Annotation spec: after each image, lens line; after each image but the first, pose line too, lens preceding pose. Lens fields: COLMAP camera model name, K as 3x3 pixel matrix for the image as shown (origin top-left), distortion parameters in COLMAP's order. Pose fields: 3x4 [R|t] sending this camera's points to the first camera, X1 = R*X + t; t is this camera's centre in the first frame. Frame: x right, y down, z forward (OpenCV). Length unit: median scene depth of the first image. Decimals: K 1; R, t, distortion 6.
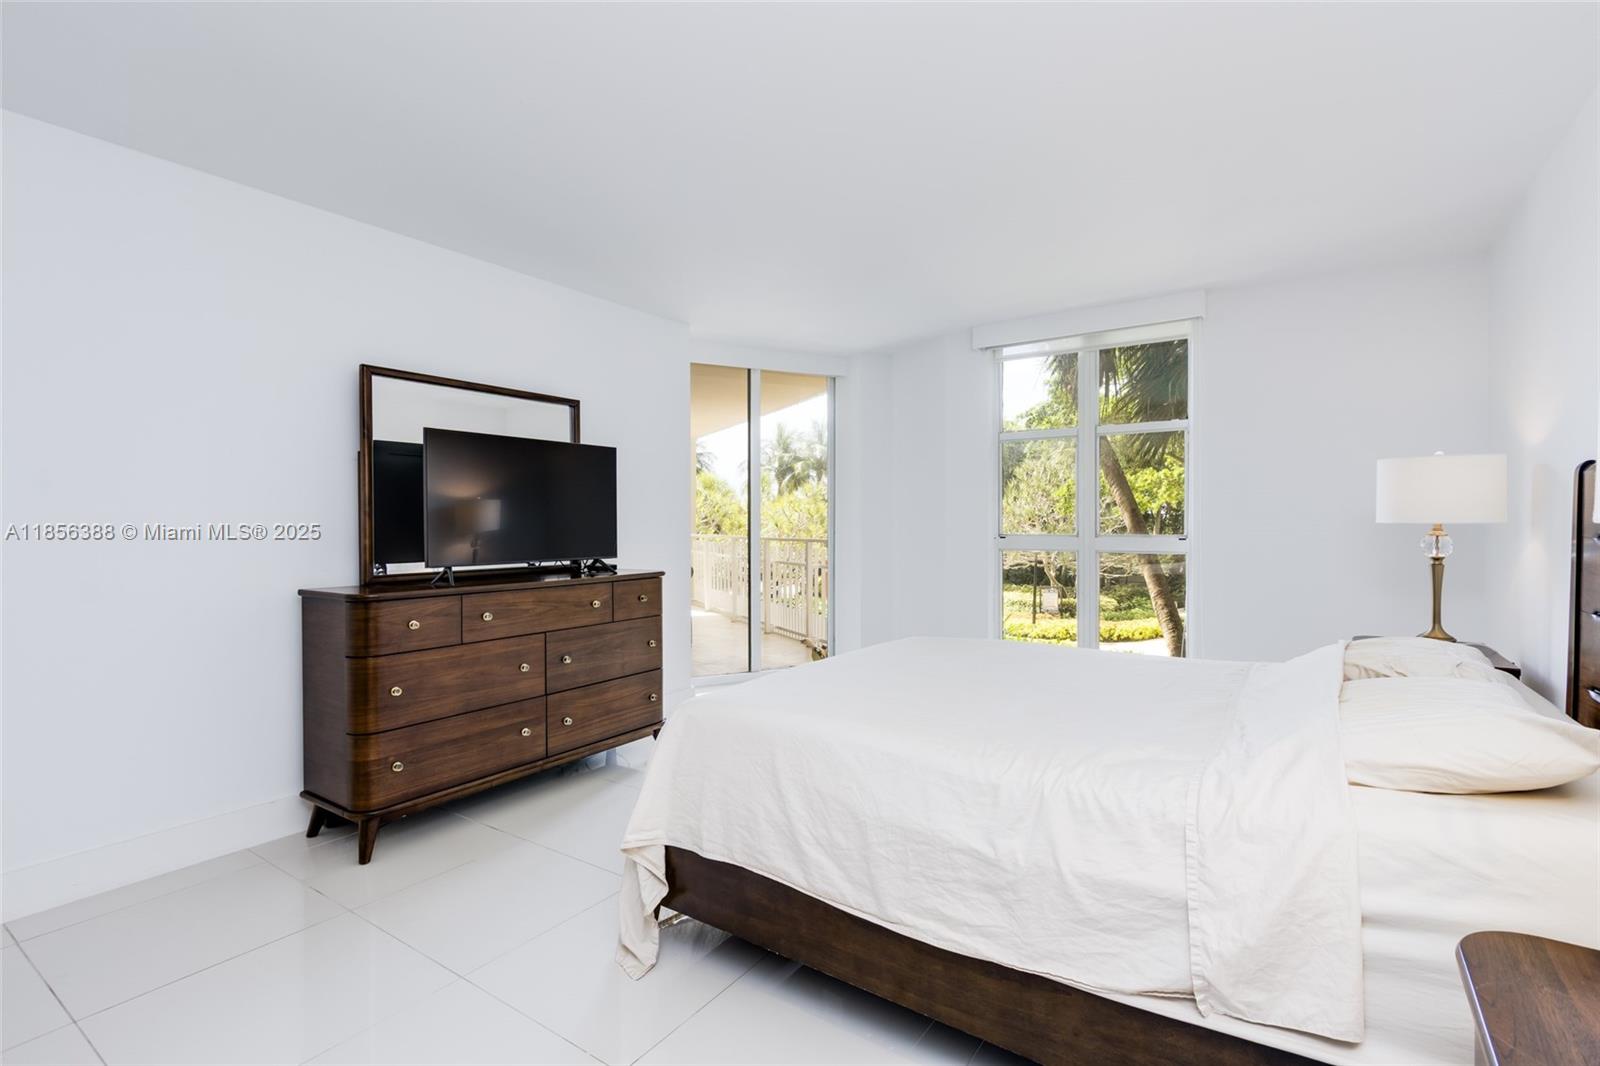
lens RADIAL K [[732.5, 0, 805.3], [0, 732.5, 528.8], [0, 0, 1]] dist [0.003322, 0.000056]
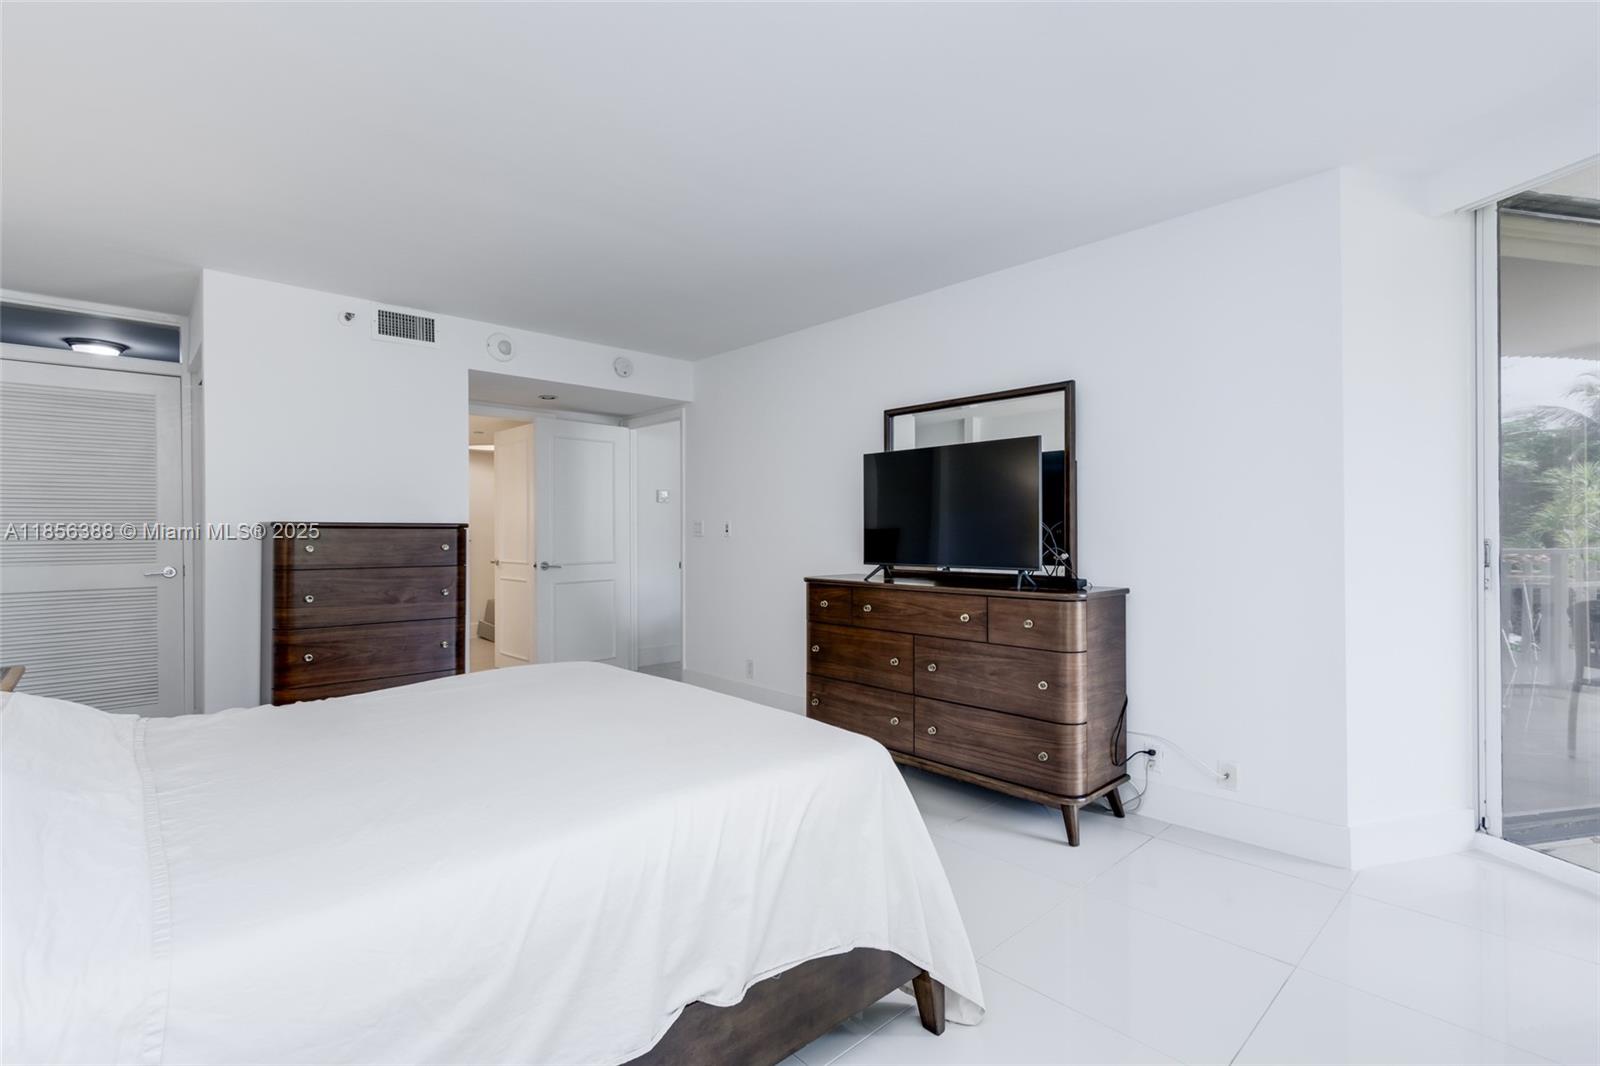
lens RADIAL K [[732.5, 0, 805.3], [0, 732.5, 528.8], [0, 0, 1]] dist [0.003322, 0.000056]
pose [[-0.213107, 0.002161, -0.977026, 0.673524], [-0.002137, 0.999994, 0.002678, -0.010360], [0.977027, 0.002658, -0.213101, 1.043737]]
